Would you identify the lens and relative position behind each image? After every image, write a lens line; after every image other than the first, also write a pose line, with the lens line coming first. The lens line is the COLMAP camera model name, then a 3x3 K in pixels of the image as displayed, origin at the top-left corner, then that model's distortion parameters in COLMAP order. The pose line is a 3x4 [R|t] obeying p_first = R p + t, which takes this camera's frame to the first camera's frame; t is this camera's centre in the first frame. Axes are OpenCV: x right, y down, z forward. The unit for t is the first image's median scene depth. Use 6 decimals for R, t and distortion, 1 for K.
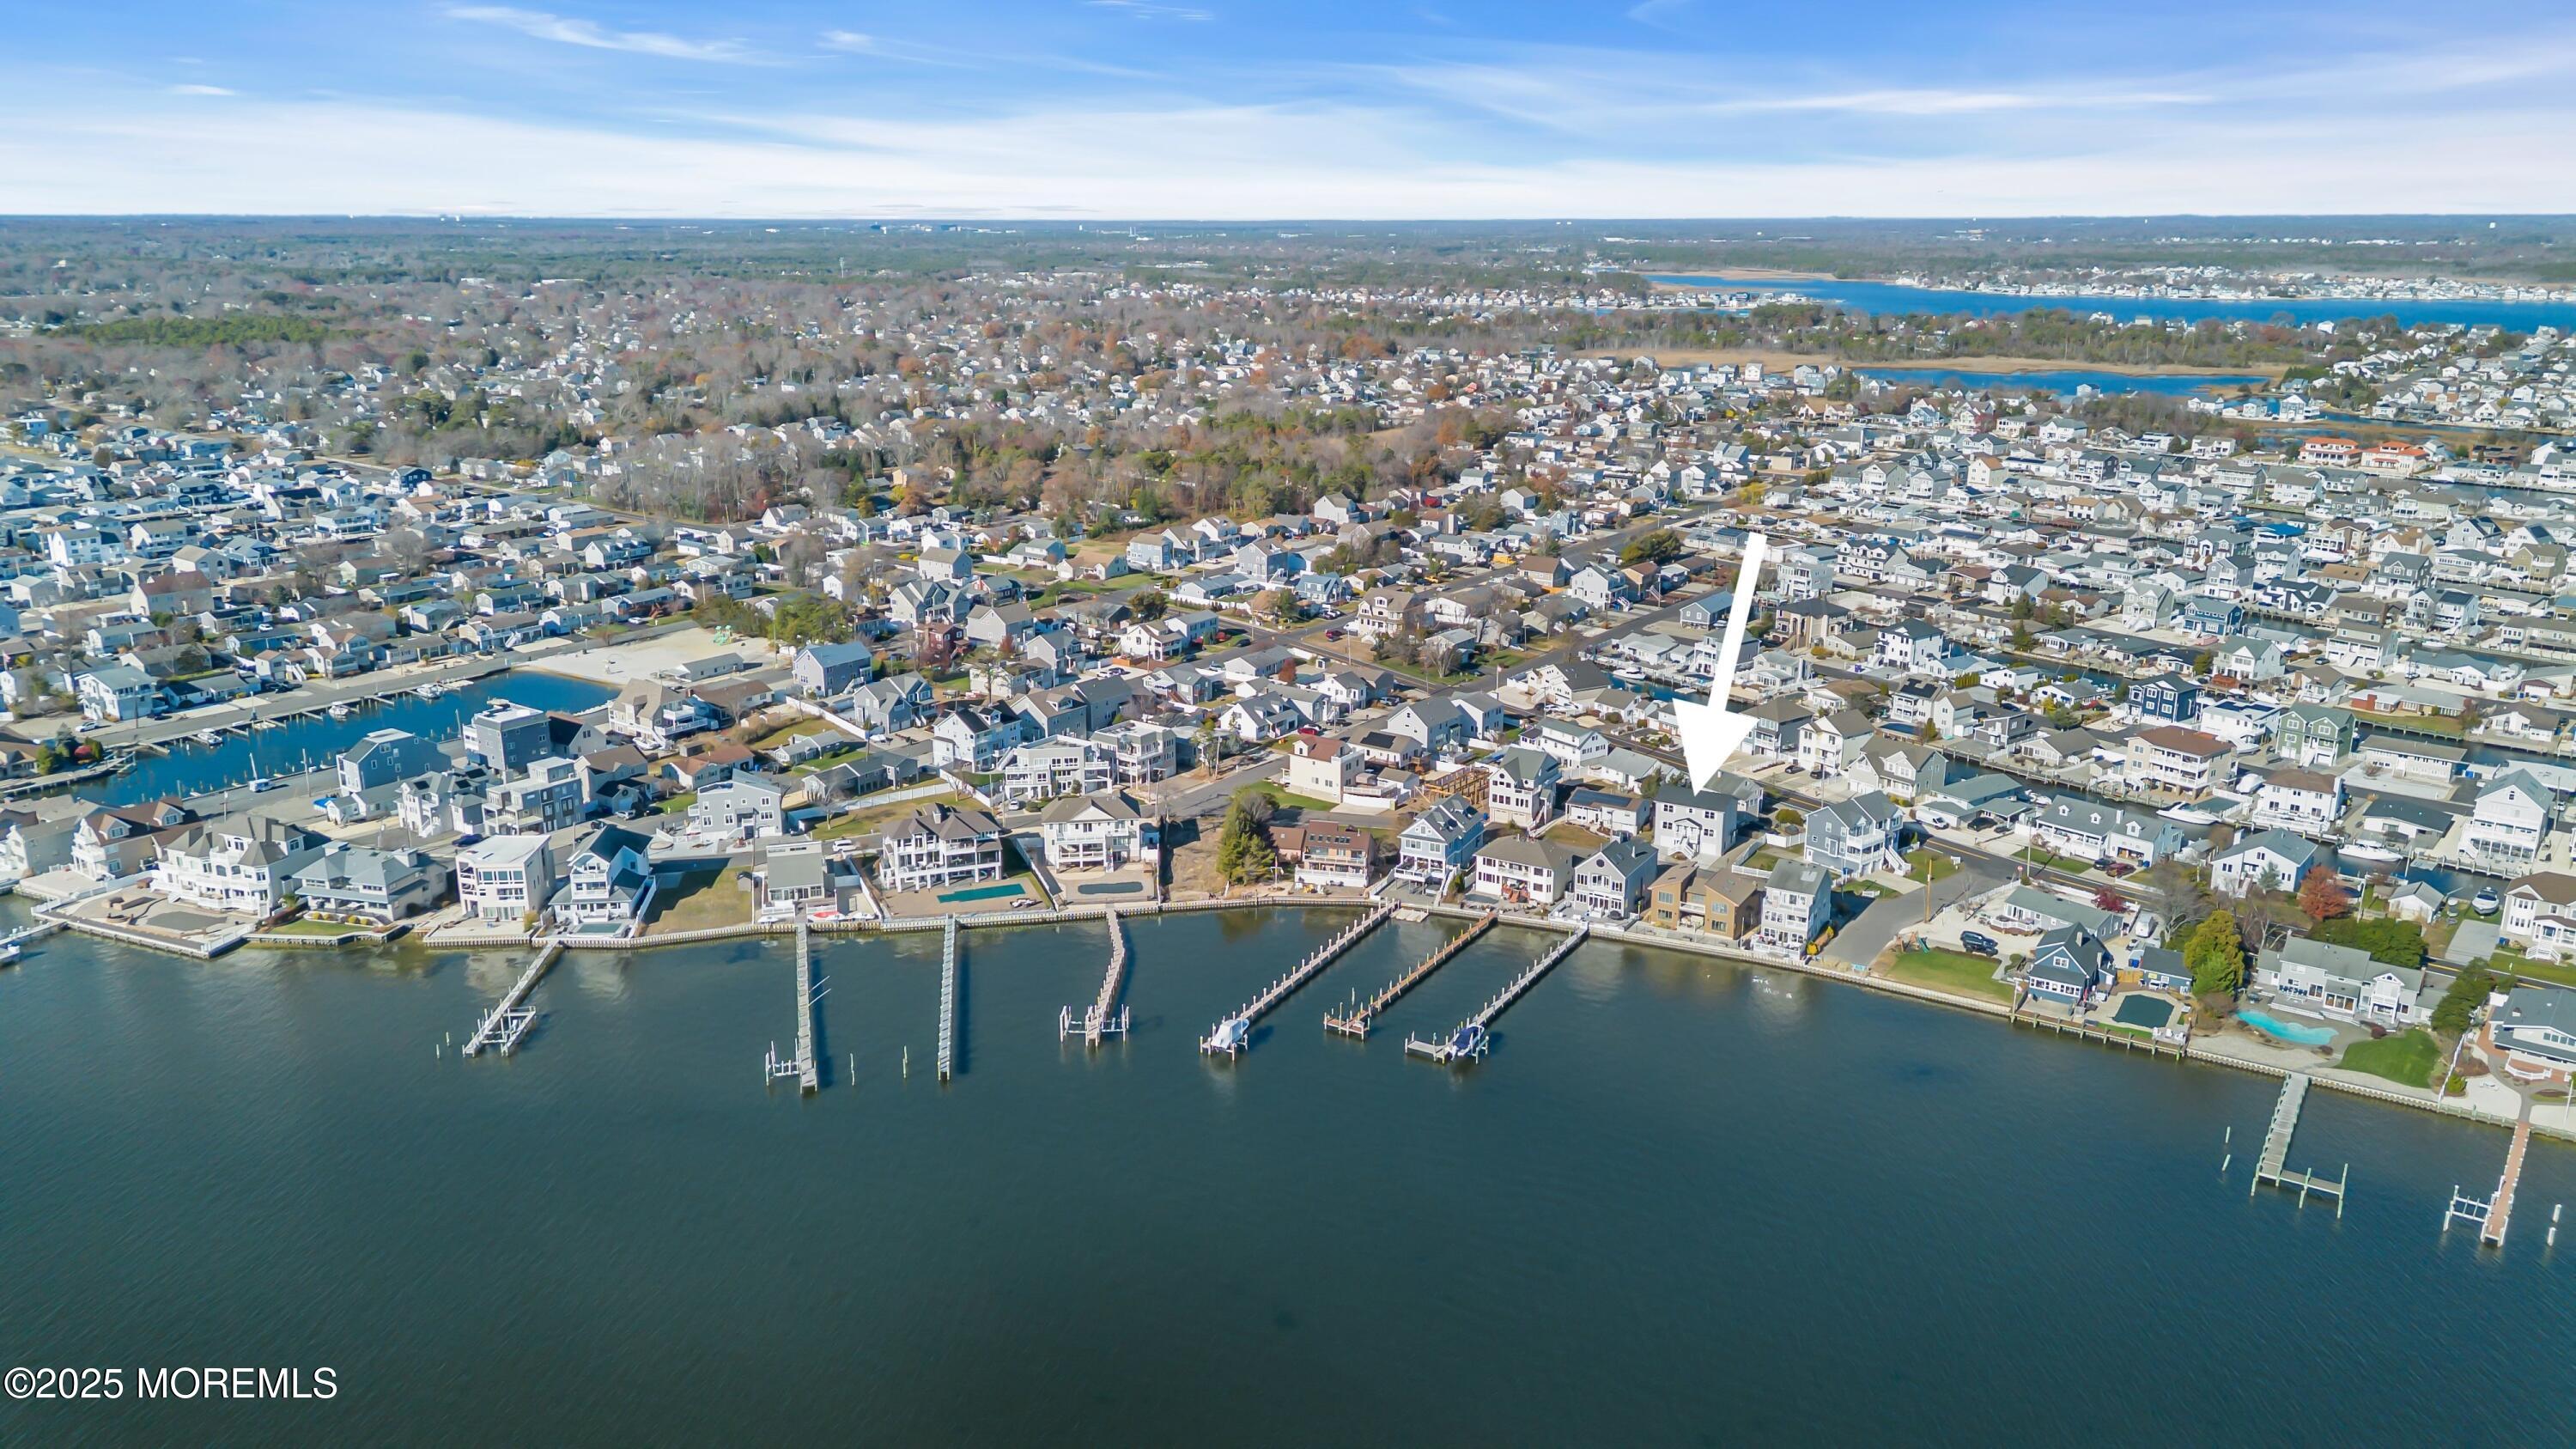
lens RADIAL K [[1814.0, 0, 1288.4], [0, 1814.0, 709.1], [0, 0, 1]] dist [0.097146, -0.100307]
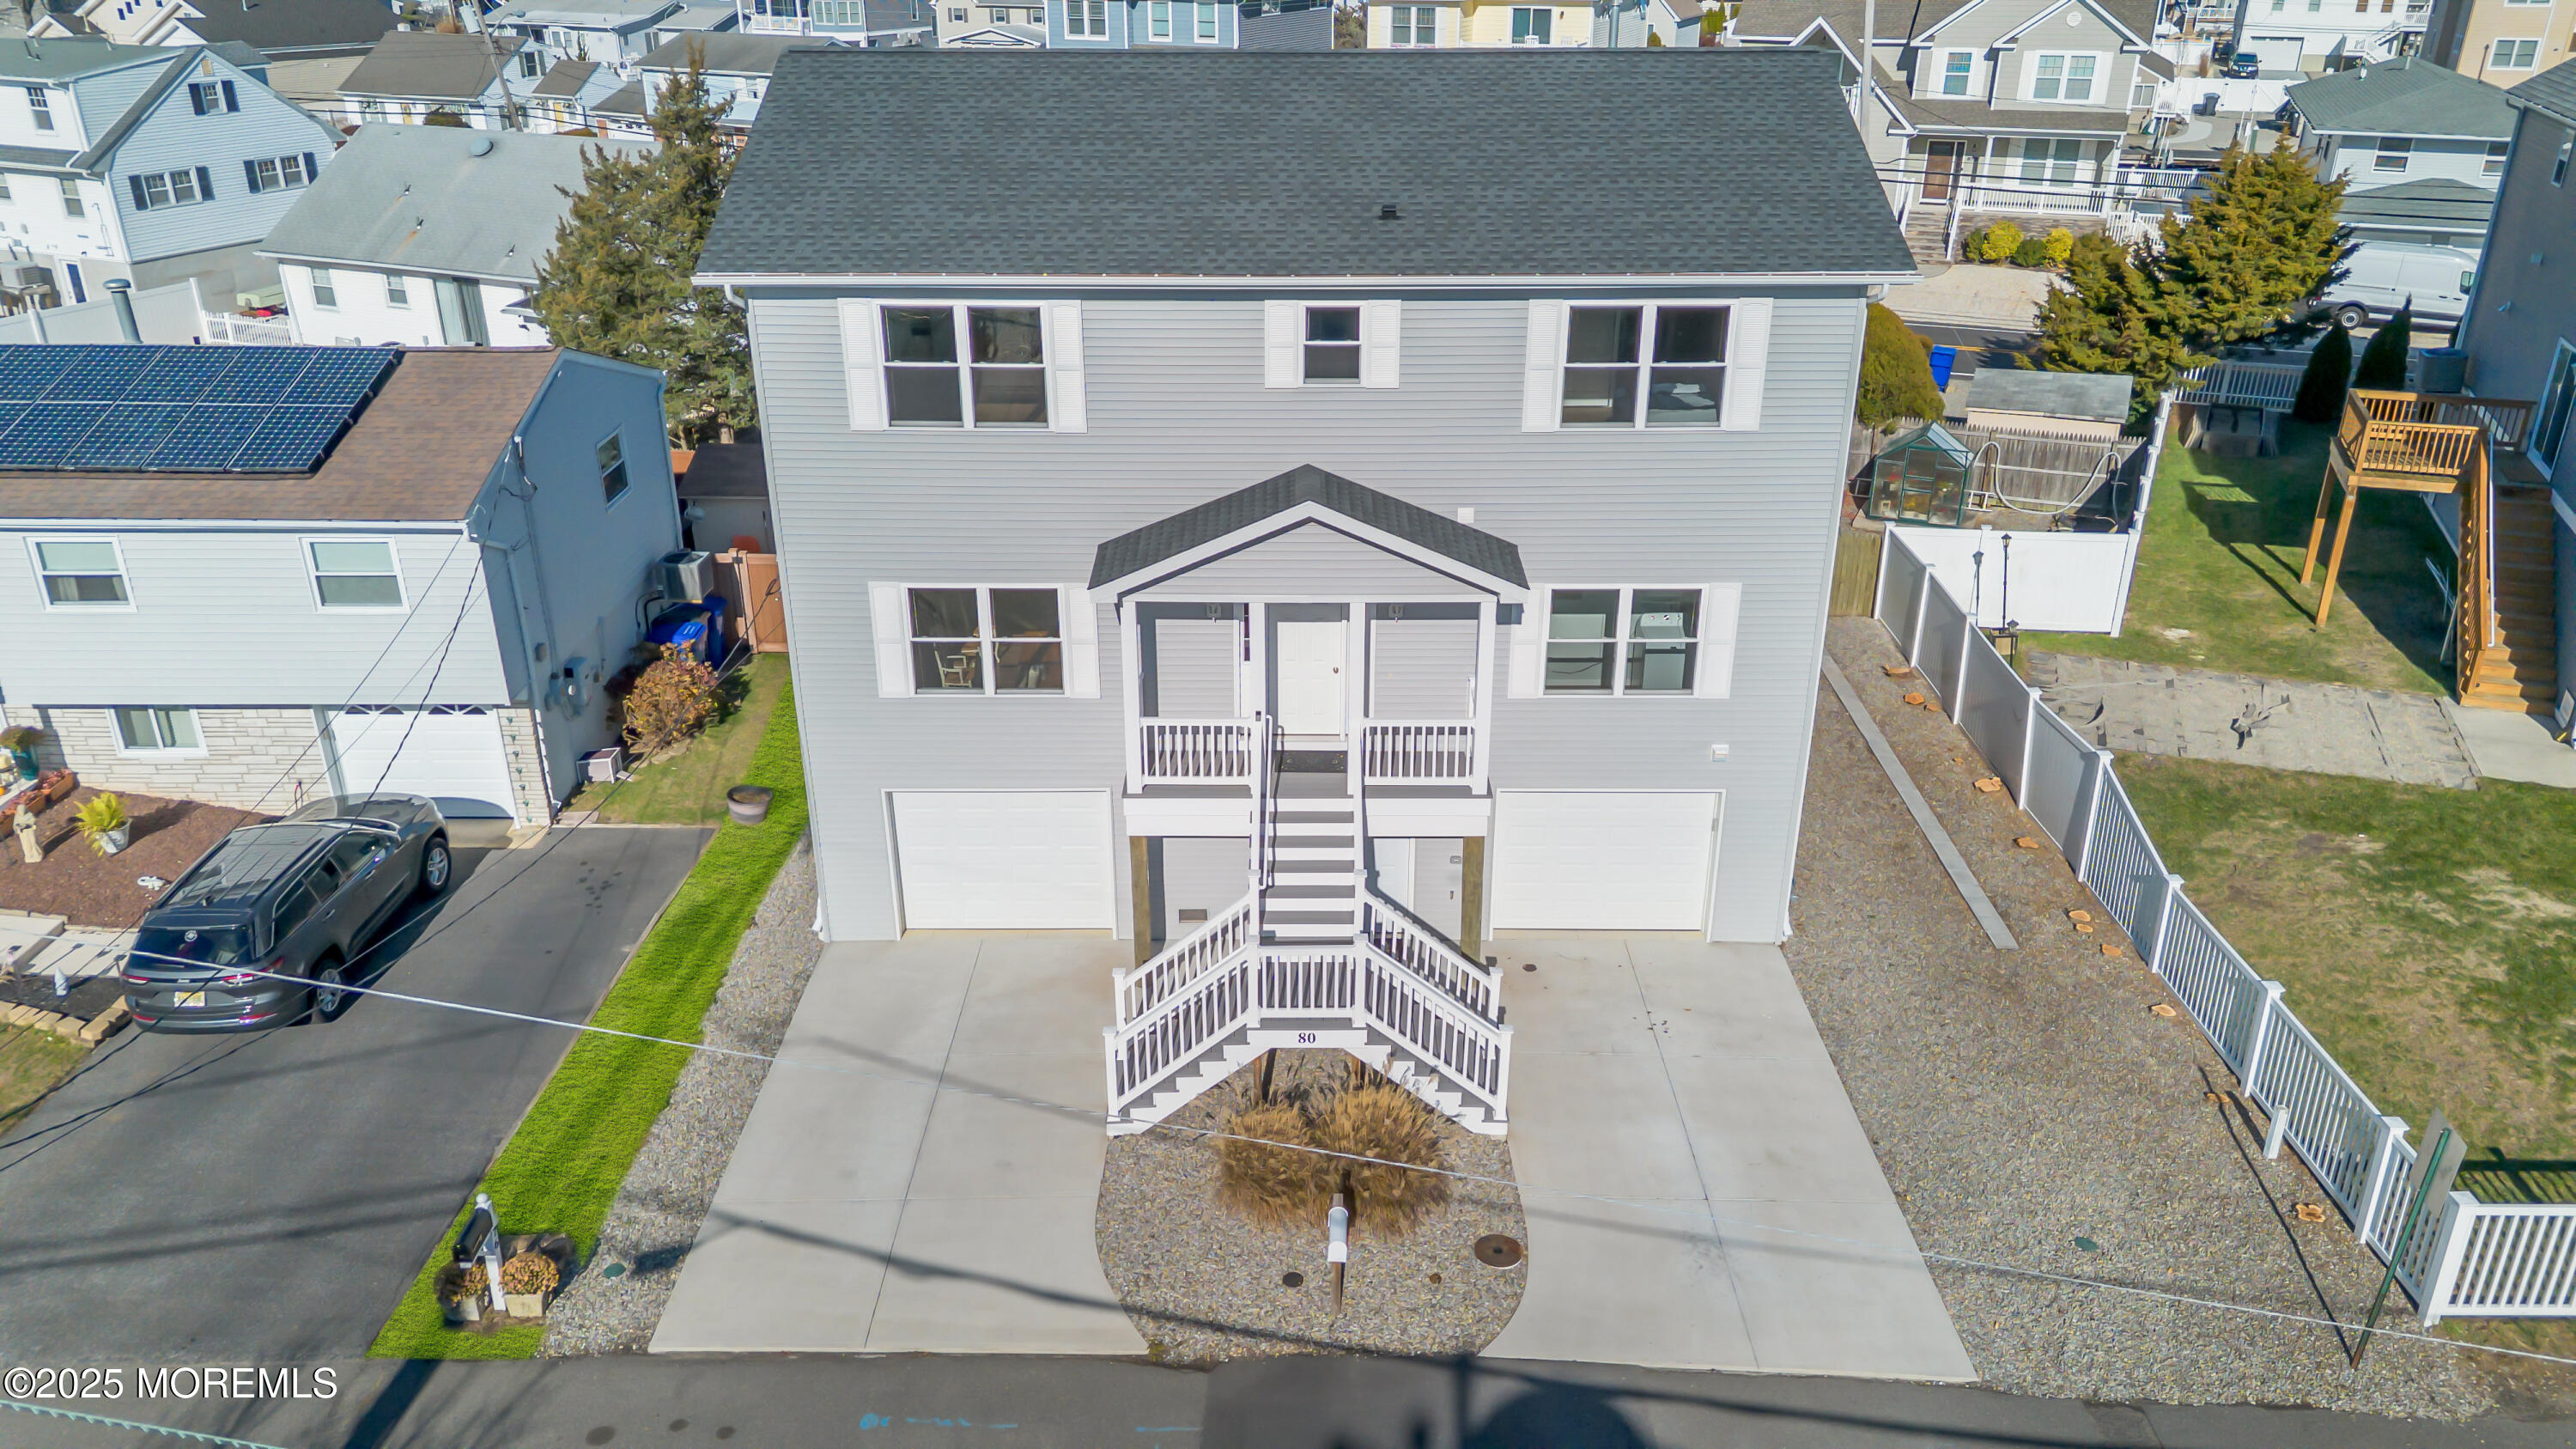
lens RADIAL K [[1814.0, 0, 1288.4], [0, 1814.0, 709.1], [0, 0, 1]] dist [0.097146, -0.100307]
pose [[0.863497, -0.205796, 0.460457, 0.187513], [0.136652, 0.974280, 0.179179, 0.056287], [-0.485489, -0.091798, 0.869410, 0.940995]]
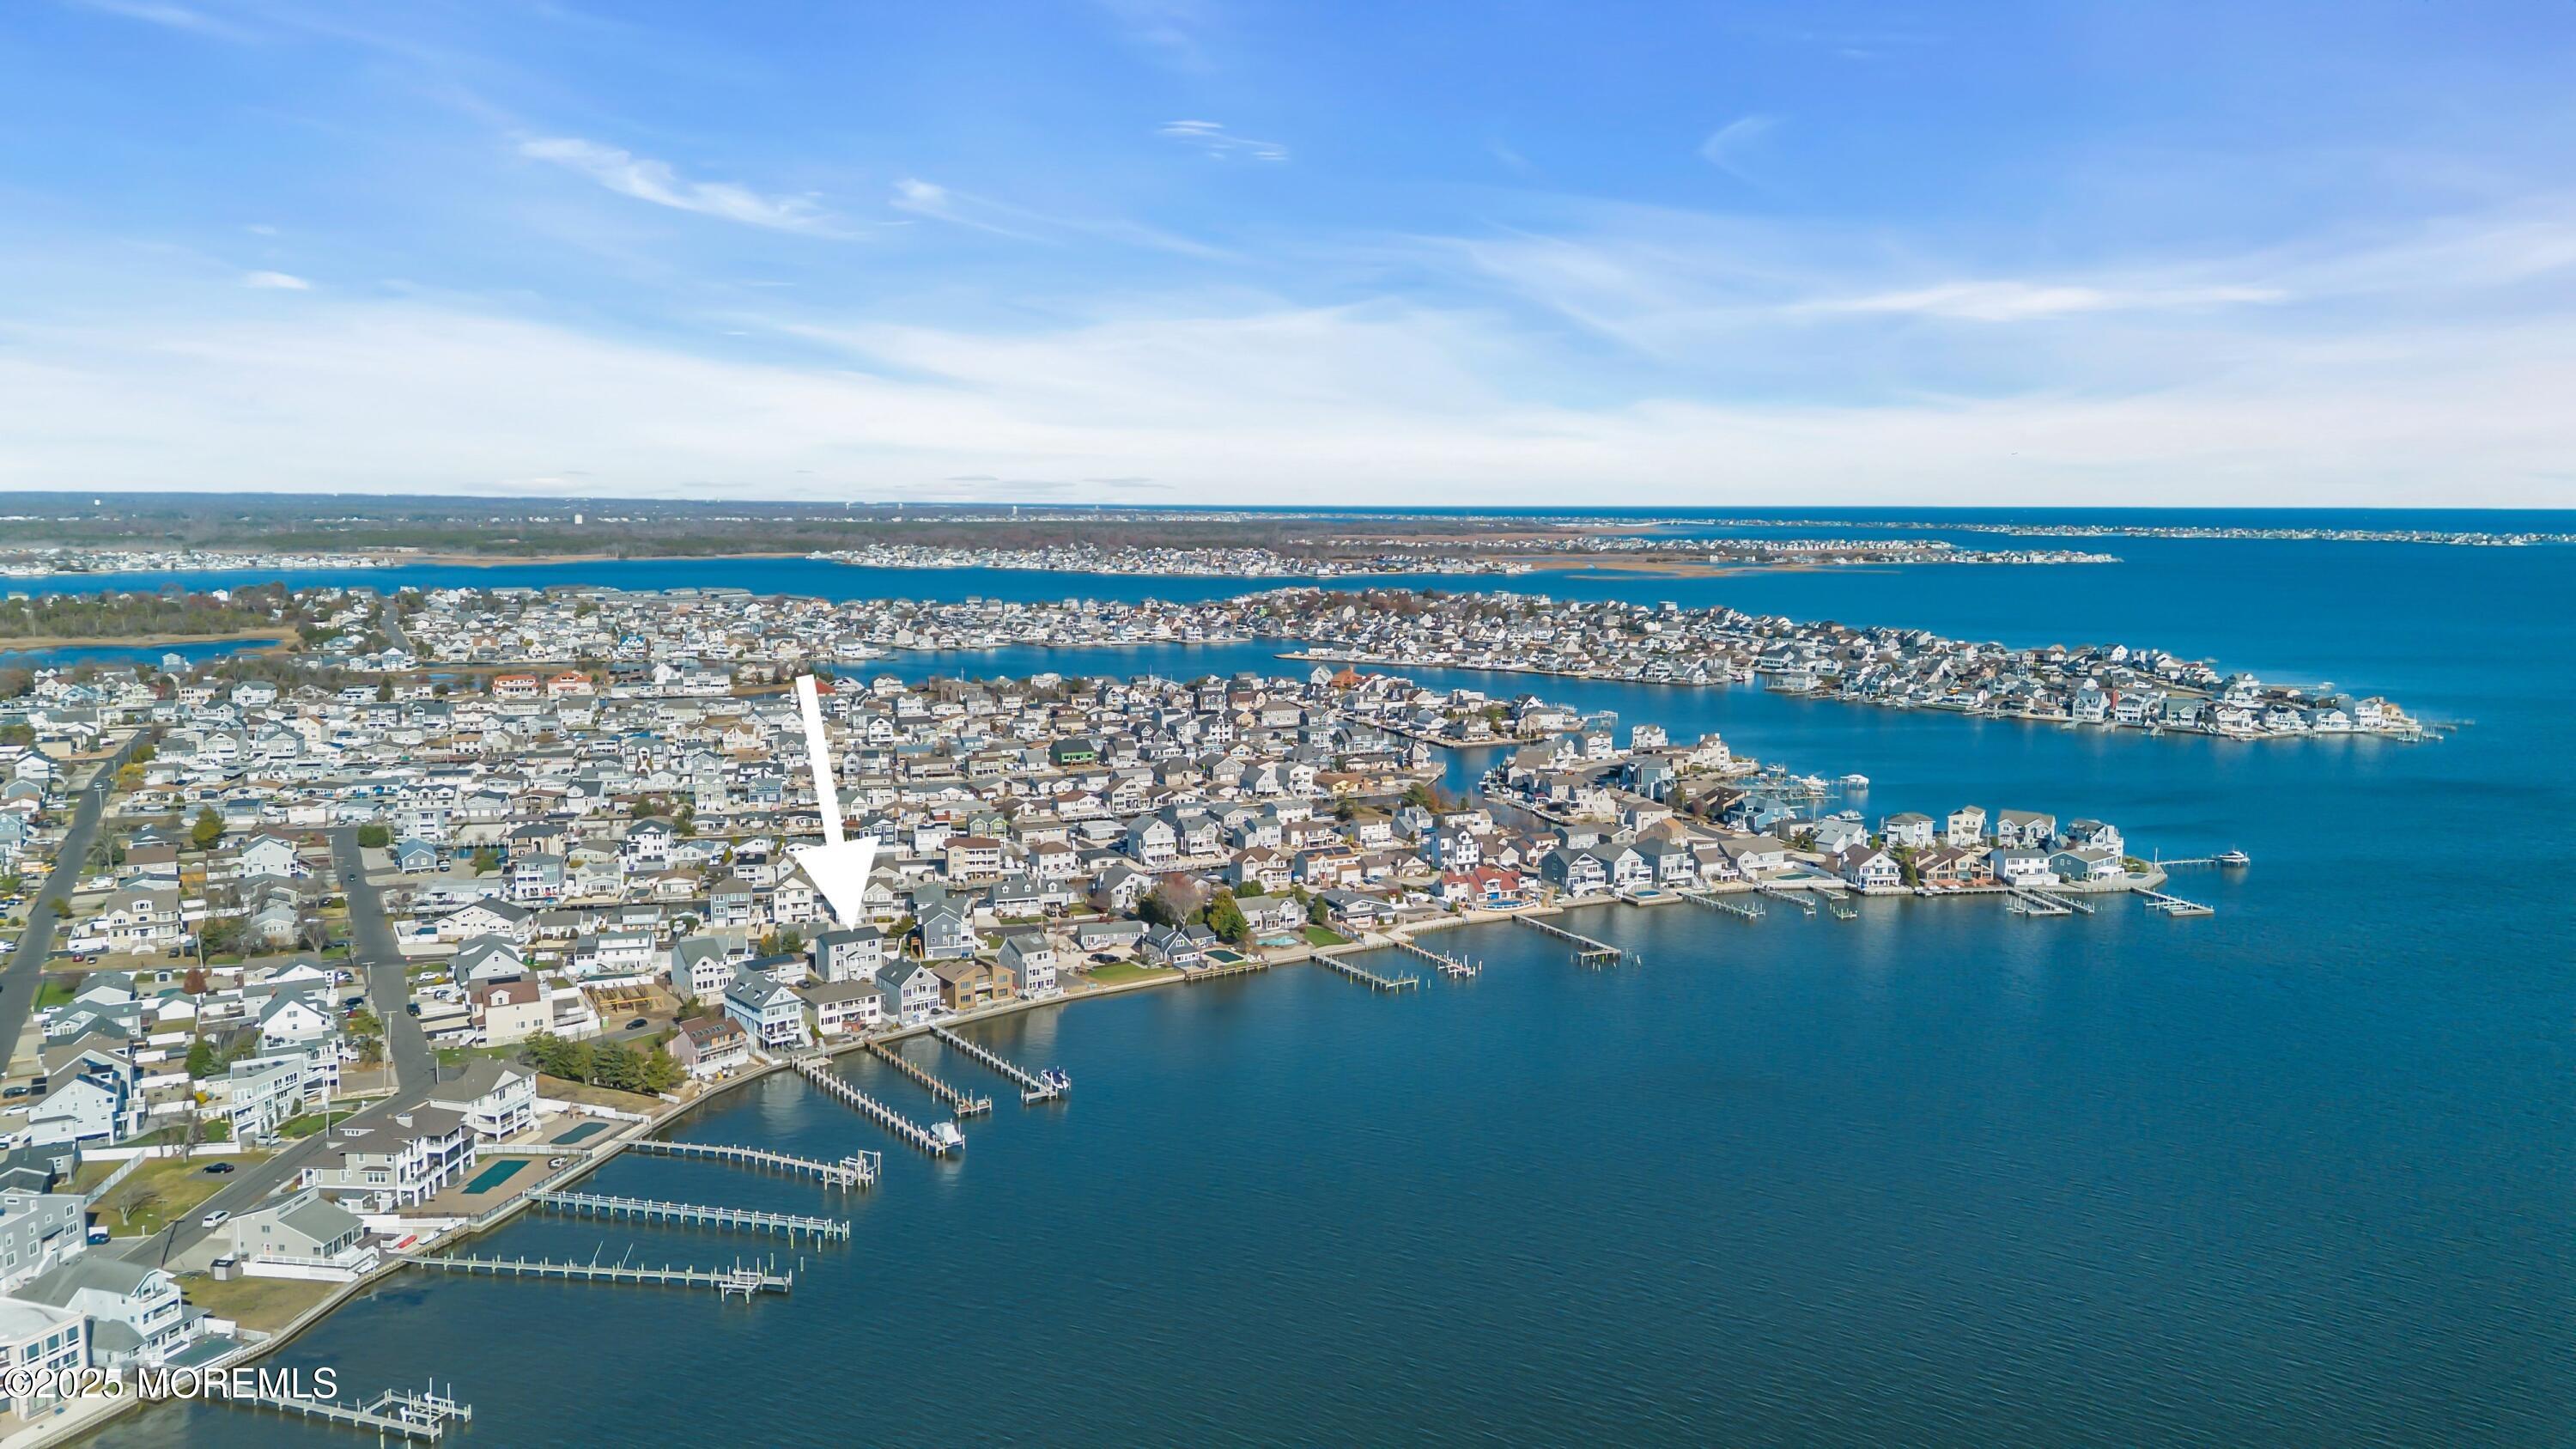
lens RADIAL K [[1814.0, 0, 1288.4], [0, 1814.0, 709.1], [0, 0, 1]] dist [0.097146, -0.100307]
pose [[0.394763, -0.101566, 0.913152, -0.808954], [0.230908, 0.972939, 0.008393, -0.046063], [-0.889294, 0.207541, 0.407533, 0.172551]]
